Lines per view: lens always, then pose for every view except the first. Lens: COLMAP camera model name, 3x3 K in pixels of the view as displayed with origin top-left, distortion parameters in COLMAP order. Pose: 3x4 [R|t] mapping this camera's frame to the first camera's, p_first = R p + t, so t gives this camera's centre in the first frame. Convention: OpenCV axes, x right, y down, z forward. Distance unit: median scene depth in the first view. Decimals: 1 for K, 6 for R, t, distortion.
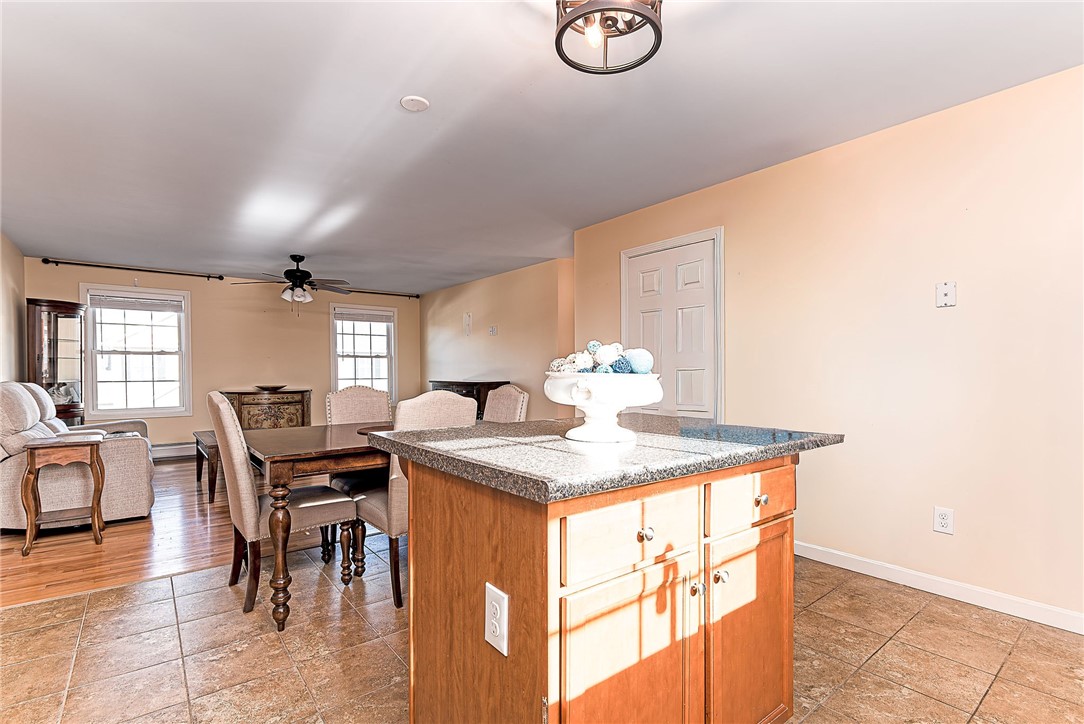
lens RADIAL K [[504.3, 0, 546.1], [0, 504.3, 383.3], [0, 0, 1]] dist [0.007835, -0.001364]
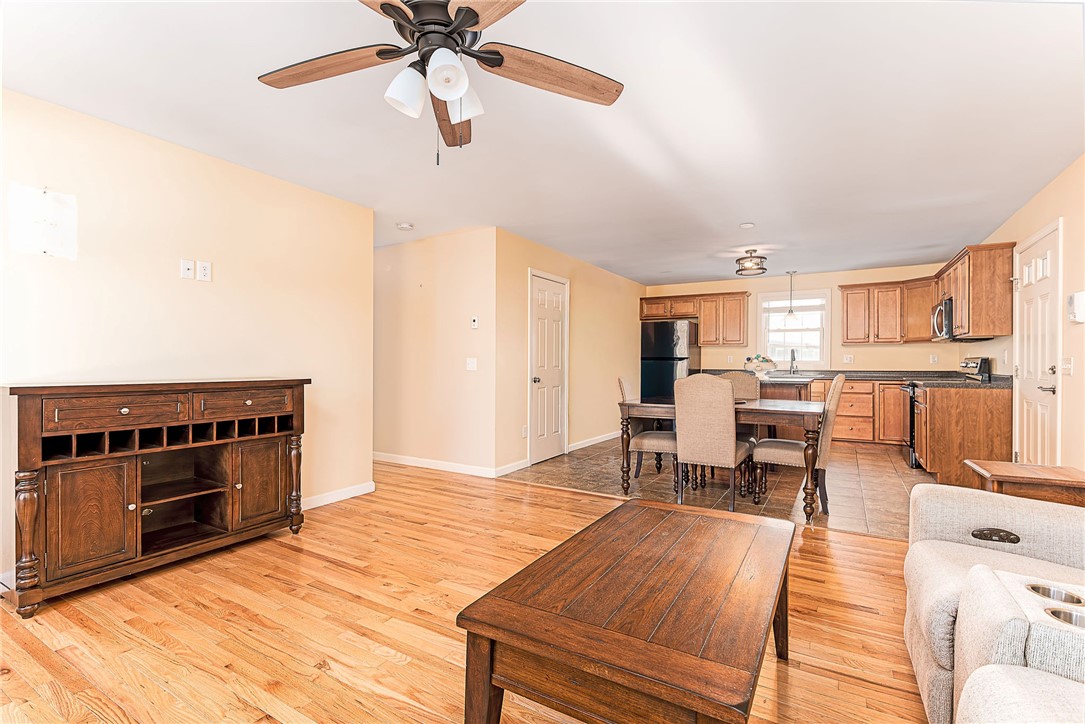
lens RADIAL K [[504.8, 0, 540.6], [0, 504.8, 365.0], [0, 0, 1]] dist [0.007835, -0.001364]
pose [[-0.353494, -0.007440, 0.935407, -0.645154], [0.024573, 0.999549, 0.017237, -0.016397], [-0.935114, 0.029079, -0.353152, 0.868378]]
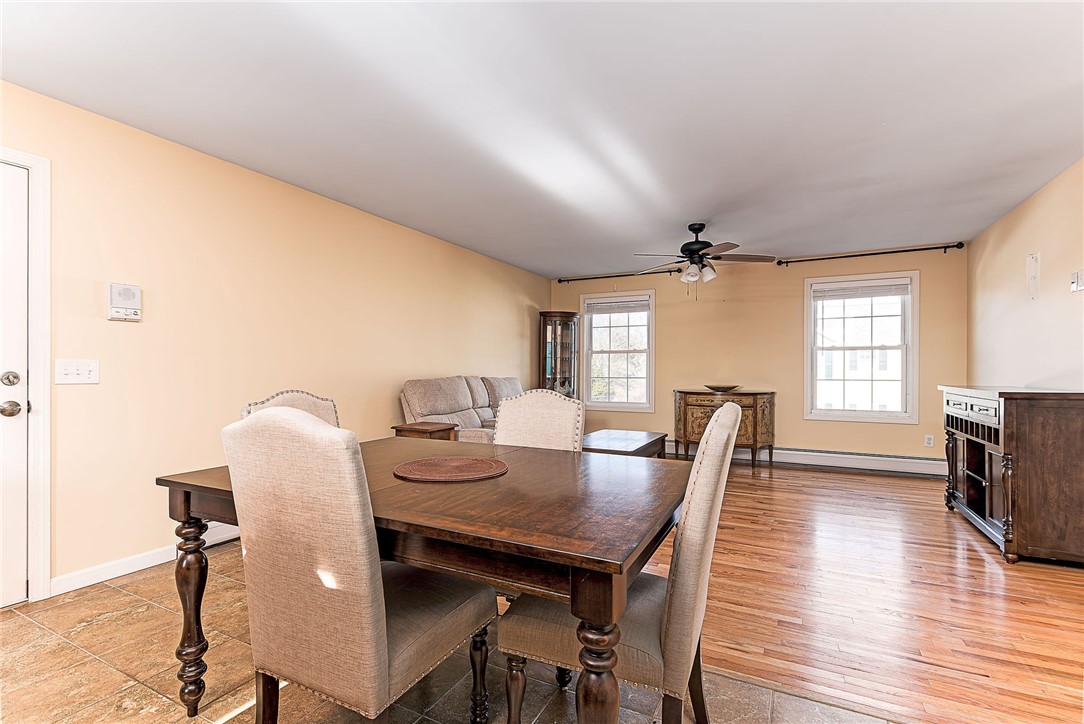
lens RADIAL K [[504.3, 0, 534.6], [0, 504.3, 369.9], [0, 0, 1]] dist [0.007835, -0.001364]
pose [[0.400975, 0.001935, -0.916087, 0.117449], [-0.027162, 0.999583, -0.009778, -0.004791], [0.915686, 0.028804, 0.400861, 0.367224]]
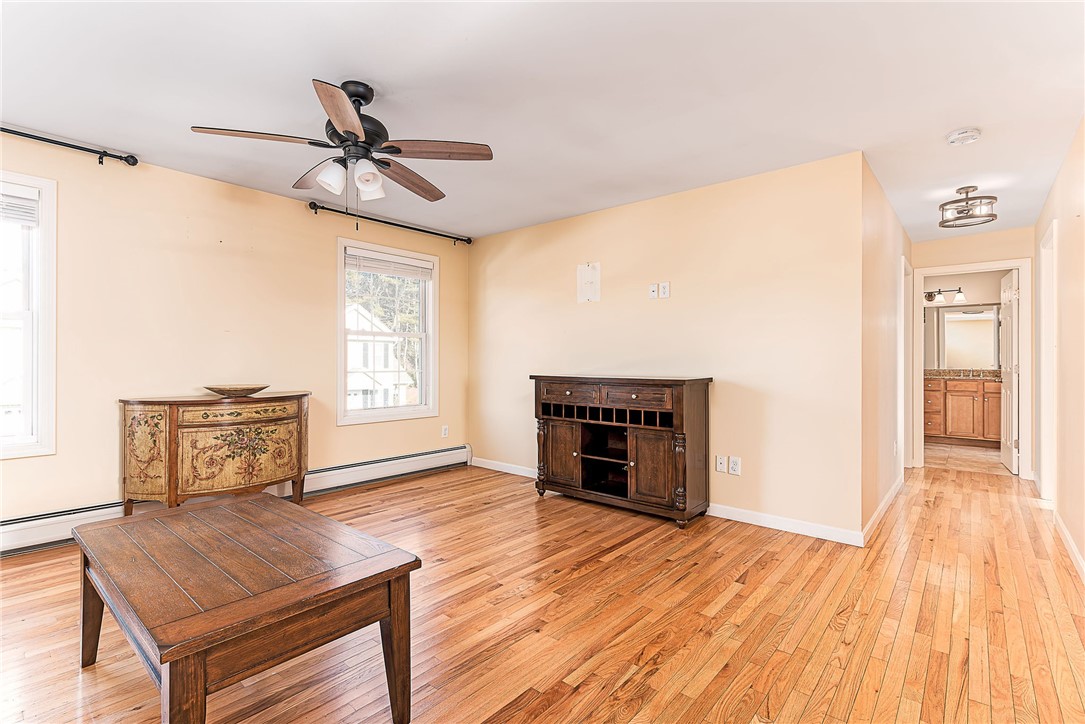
lens RADIAL K [[504.8, 0, 544.4], [0, 504.8, 359.5], [0, 0, 1]] dist [0.007835, -0.001364]
pose [[0.981960, 0.004034, 0.189044, -0.343928], [0.001966, 0.999501, -0.031541, -0.005065], [-0.189077, 0.031343, 0.981462, 0.454967]]
